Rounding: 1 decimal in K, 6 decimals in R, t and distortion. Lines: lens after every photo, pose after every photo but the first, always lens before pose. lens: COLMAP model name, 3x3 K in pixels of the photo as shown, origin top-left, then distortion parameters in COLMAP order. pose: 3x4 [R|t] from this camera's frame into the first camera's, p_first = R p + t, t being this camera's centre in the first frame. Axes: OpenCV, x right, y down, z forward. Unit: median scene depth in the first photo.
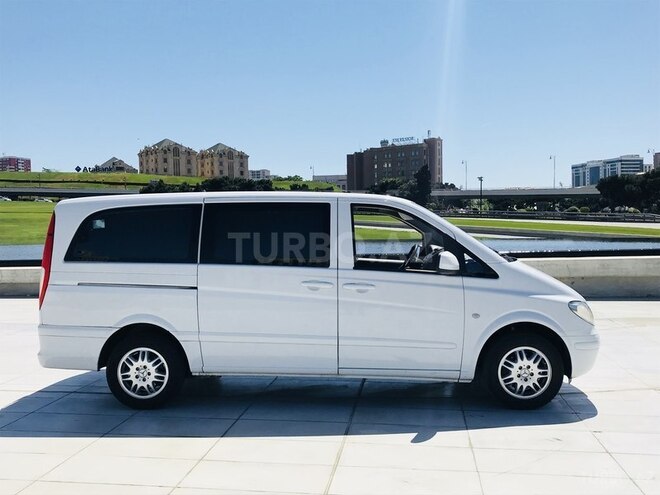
lens RADIAL K [[684.0, 0, 330.0], [0, 684.0, 247.5], [0, 0, 1]] dist [0.013728, 0.000329]
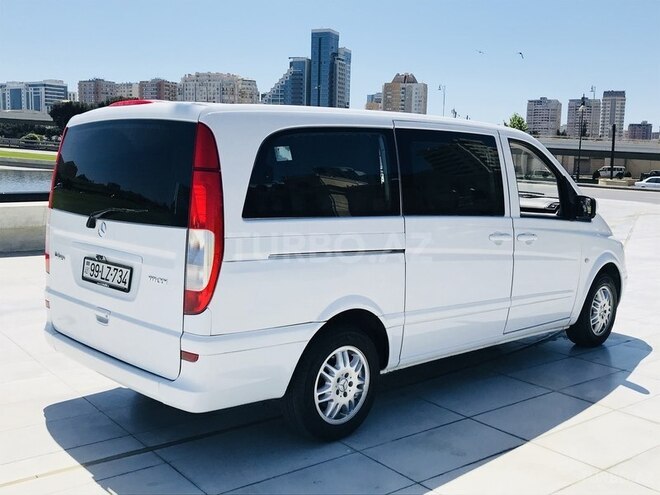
lens RADIAL K [[732.7, 0, 330.0], [0, 732.7, 247.5], [0, 0, 1]] dist [0.015995, 0.013056]
pose [[0.673167, -0.060558, 0.737007, -0.792866], [-0.008254, 0.995964, 0.089375, -0.010543], [-0.739445, -0.066247, 0.669950, 0.547490]]
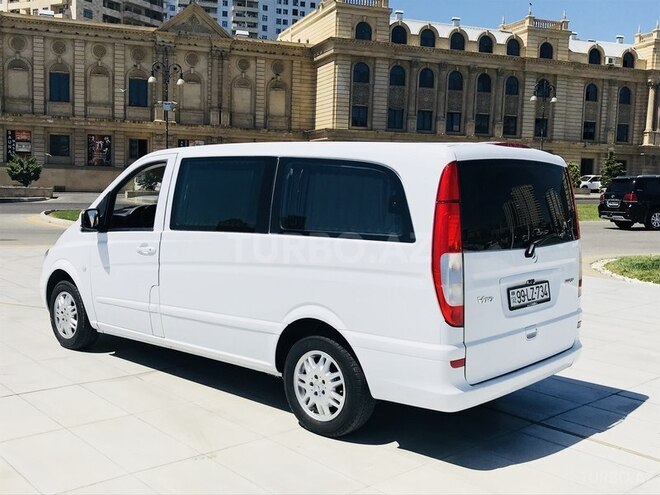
lens RADIAL K [[732.7, 0, 330.0], [0, 732.7, 247.5], [0, 0, 1]] dist [0.015995, 0.013056]
pose [[-0.793304, -0.067805, 0.605038, -0.743566], [0.001116, 0.993615, 0.112815, -0.048392], [-0.608824, 0.090172, -0.788164, 1.570822]]
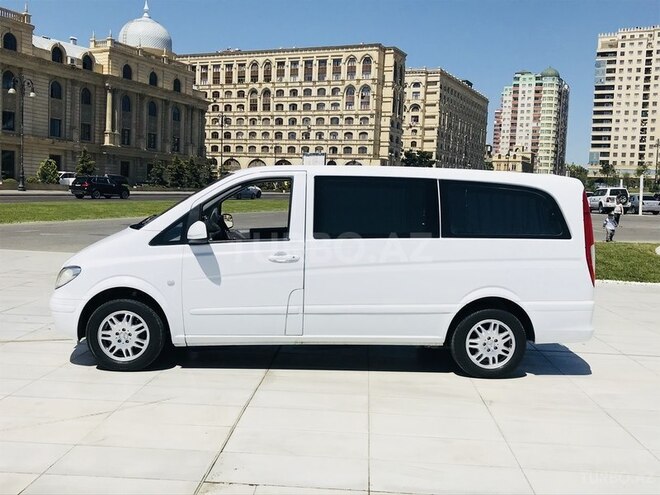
lens RADIAL K [[732.7, 0, 330.0], [0, 732.7, 247.5], [0, 0, 1]] dist [0.015995, 0.013056]
pose [[-0.988949, -0.020604, -0.146820, 0.123777], [-0.036540, 0.993621, 0.106690, -0.067321], [0.143685, 0.110876, -0.983393, 2.005181]]
